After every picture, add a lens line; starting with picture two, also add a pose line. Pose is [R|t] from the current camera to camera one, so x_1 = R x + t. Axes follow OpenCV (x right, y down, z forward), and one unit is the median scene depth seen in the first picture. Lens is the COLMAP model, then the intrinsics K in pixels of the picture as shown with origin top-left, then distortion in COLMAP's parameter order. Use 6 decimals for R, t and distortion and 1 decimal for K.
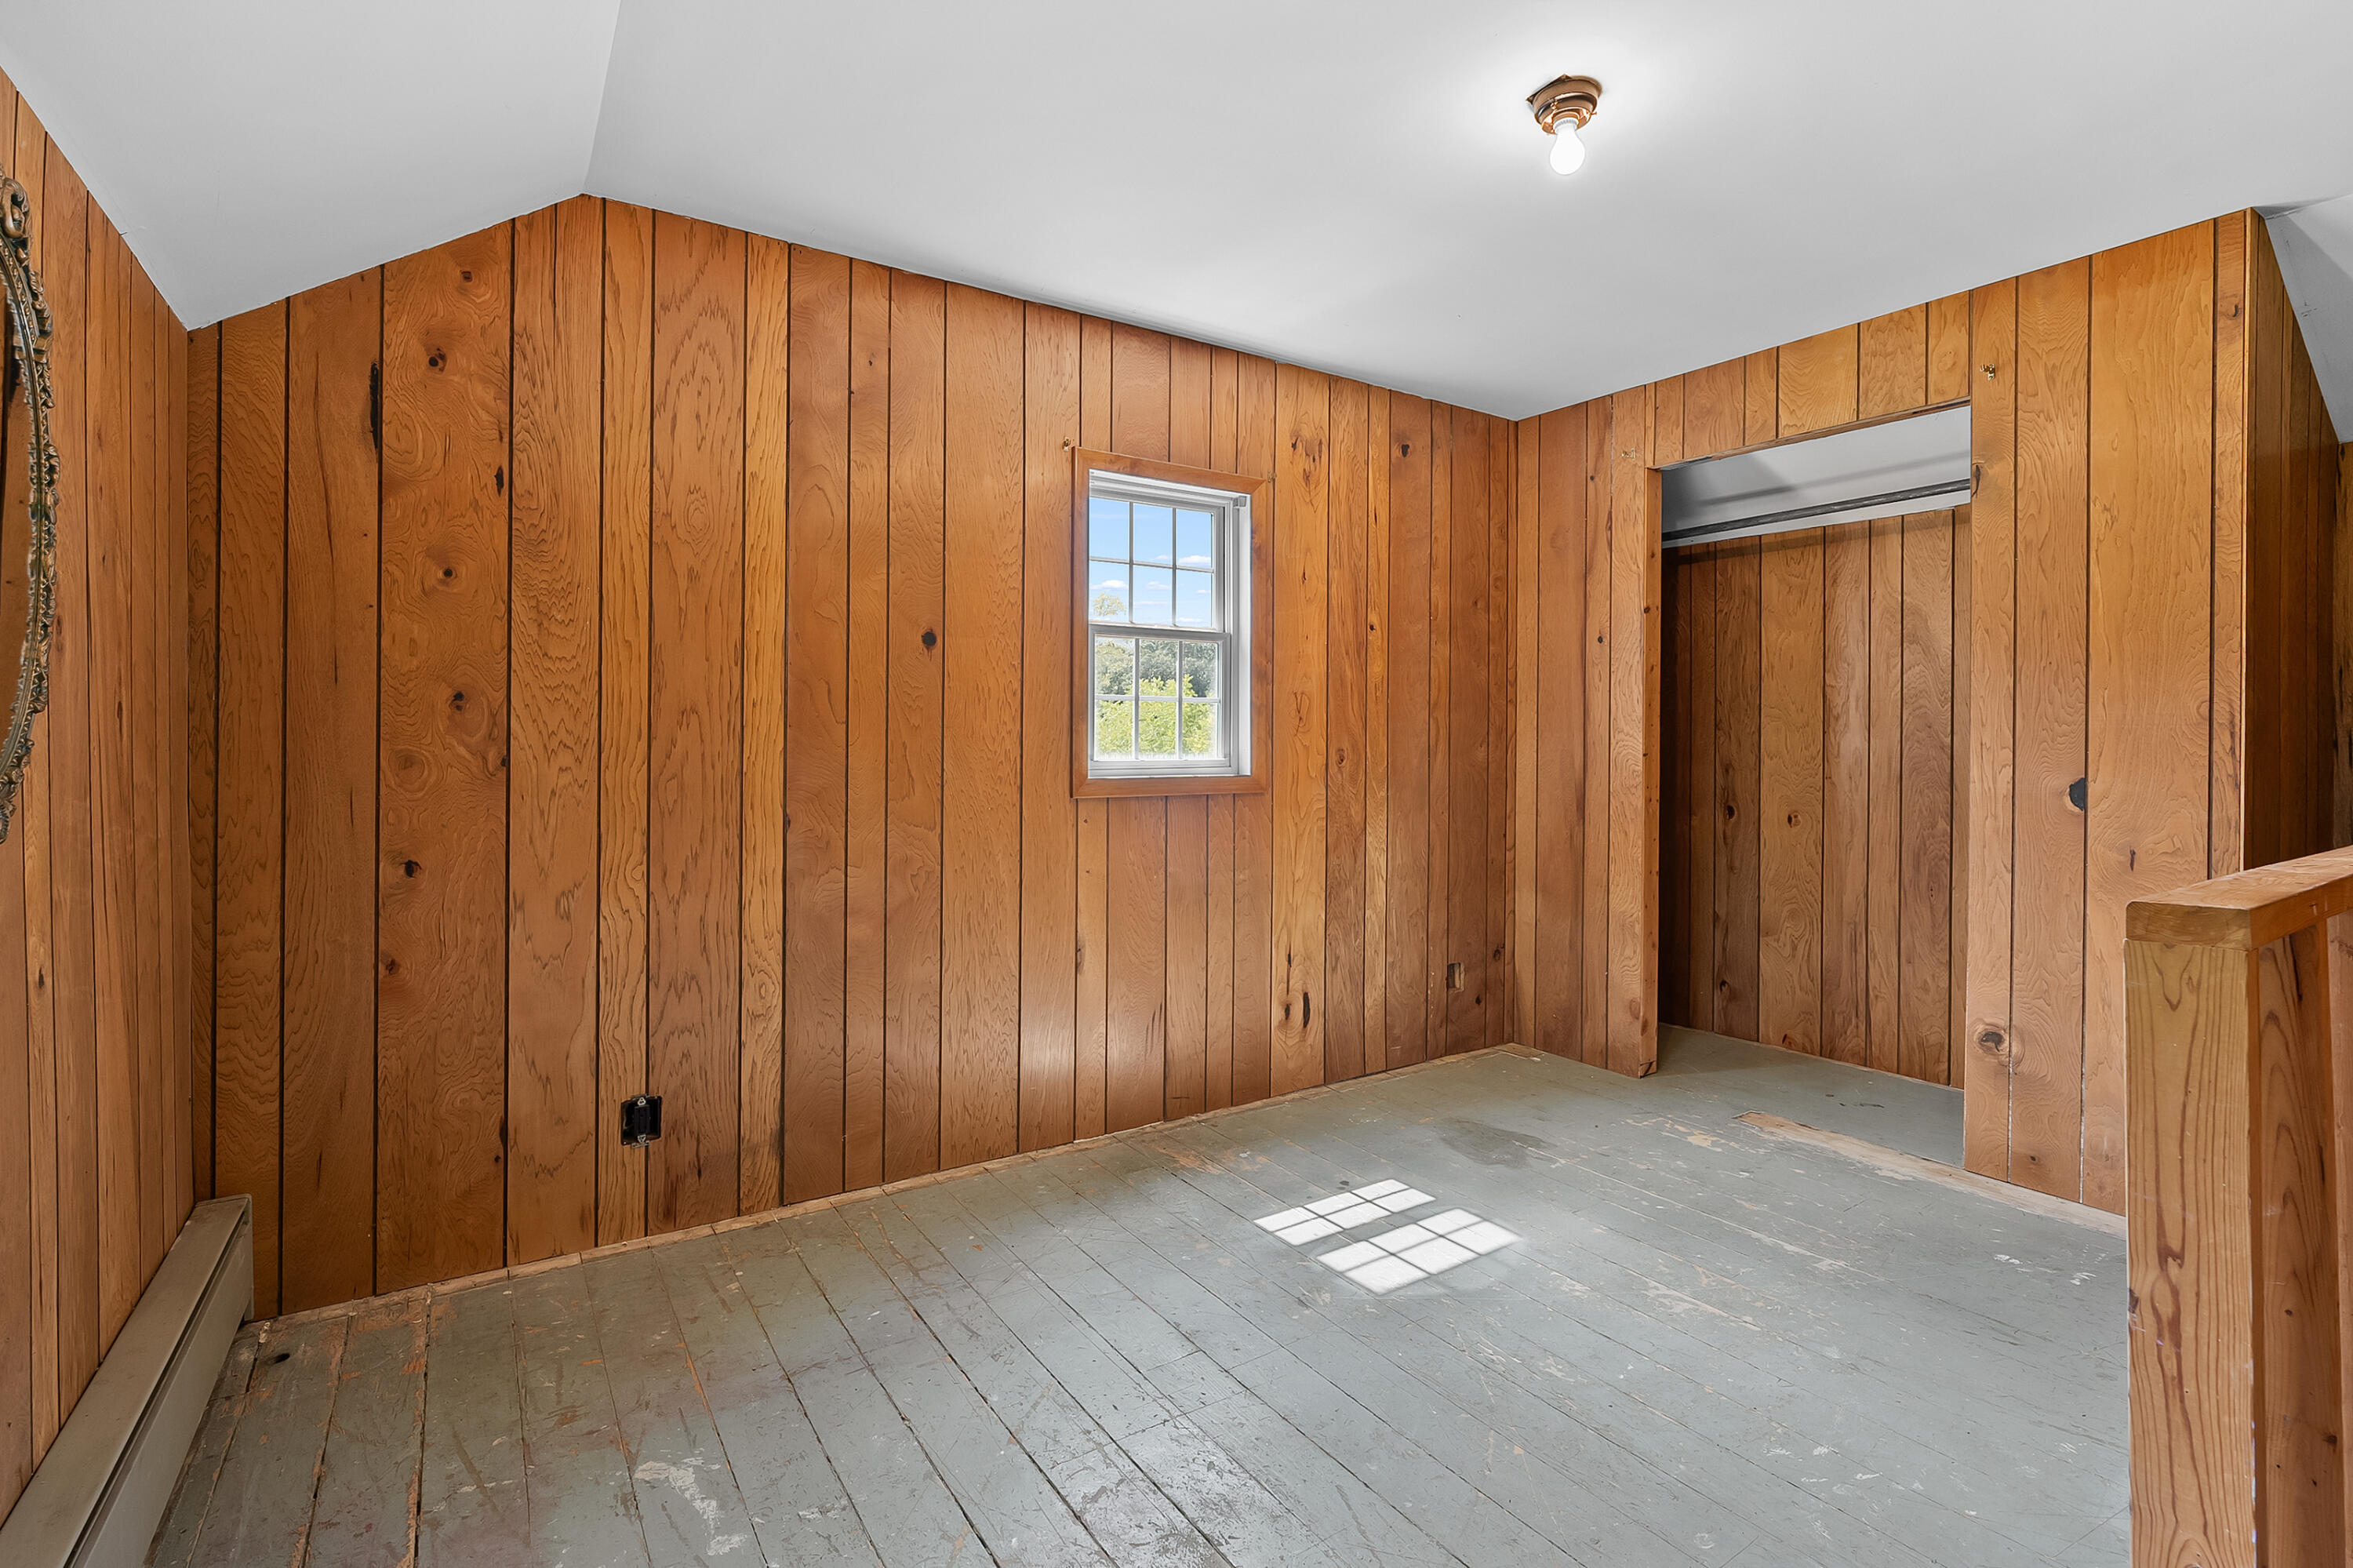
lens RADIAL K [[1078.9, 0, 1179.4], [0, 1078.9, 766.6], [0, 0, 1]] dist [-0.011578, 0.005784]
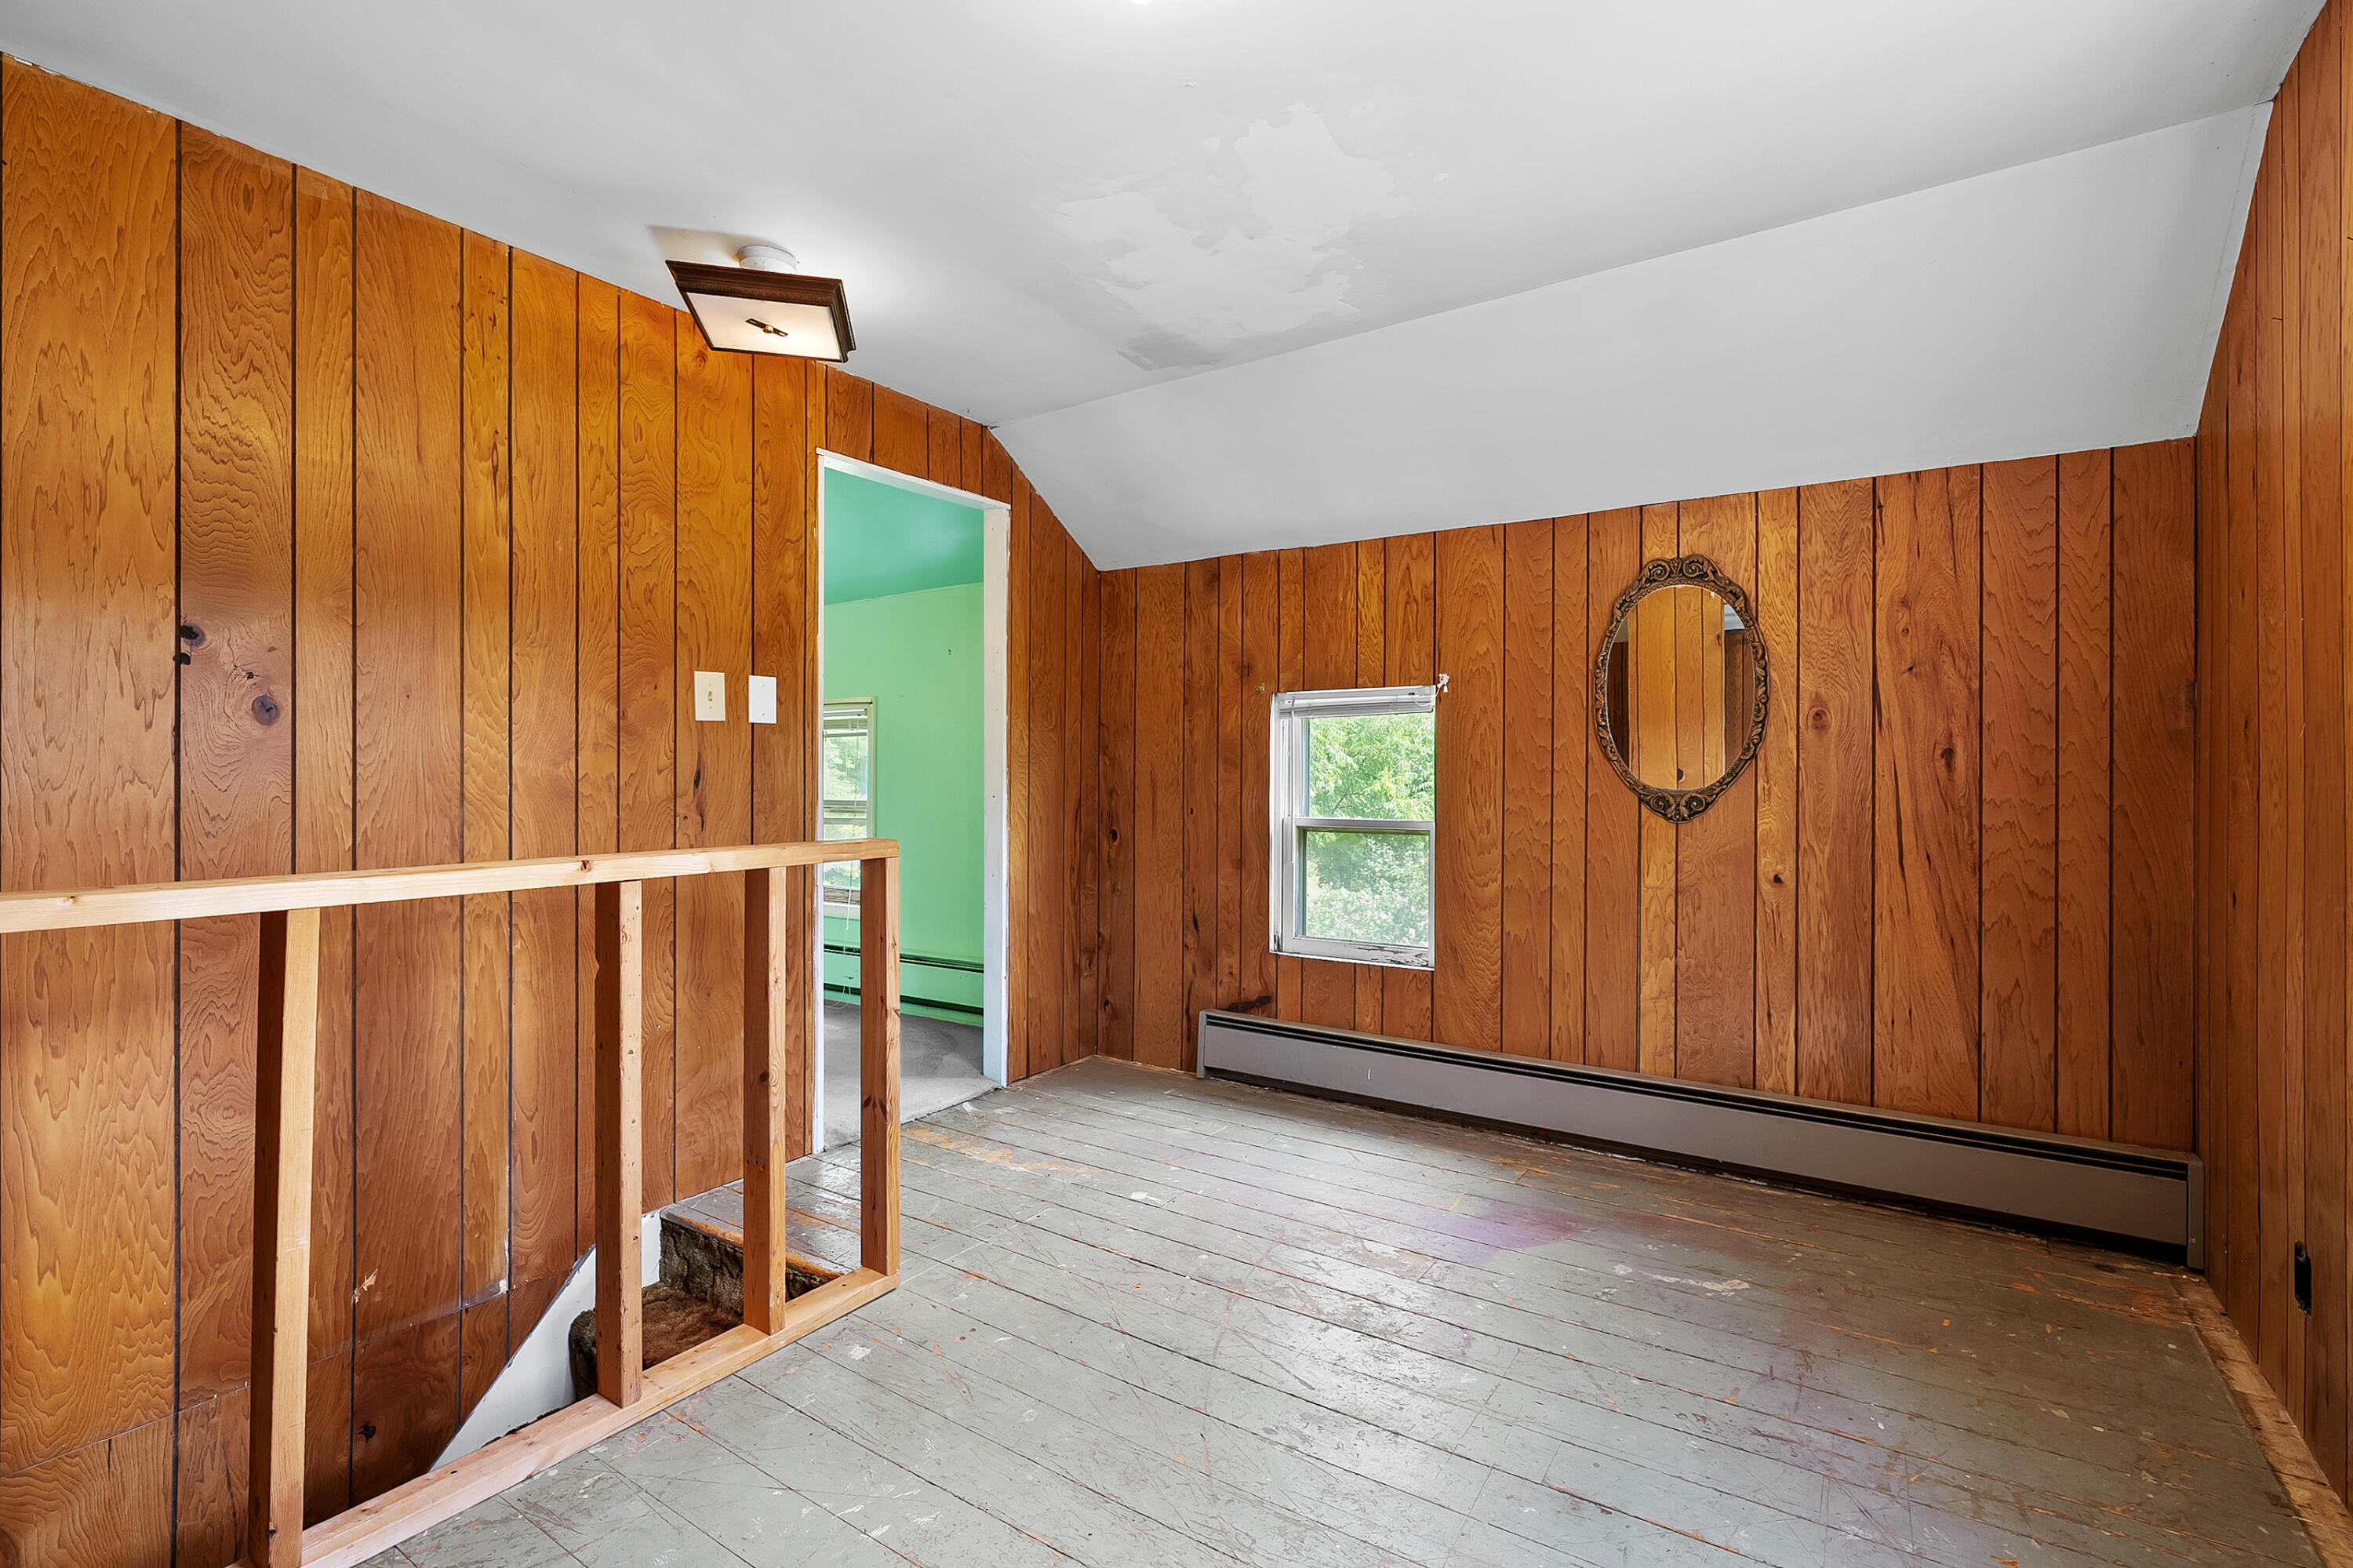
lens RADIAL K [[1078.9, 0, 1179.4], [0, 1078.9, 766.6], [0, 0, 1]] dist [-0.011578, 0.005784]
pose [[-0.917409, -0.004290, -0.397923, 0.598857], [-0.012479, 0.999760, 0.017991, -0.035601], [0.397751, 0.021471, -0.917242, 1.587383]]
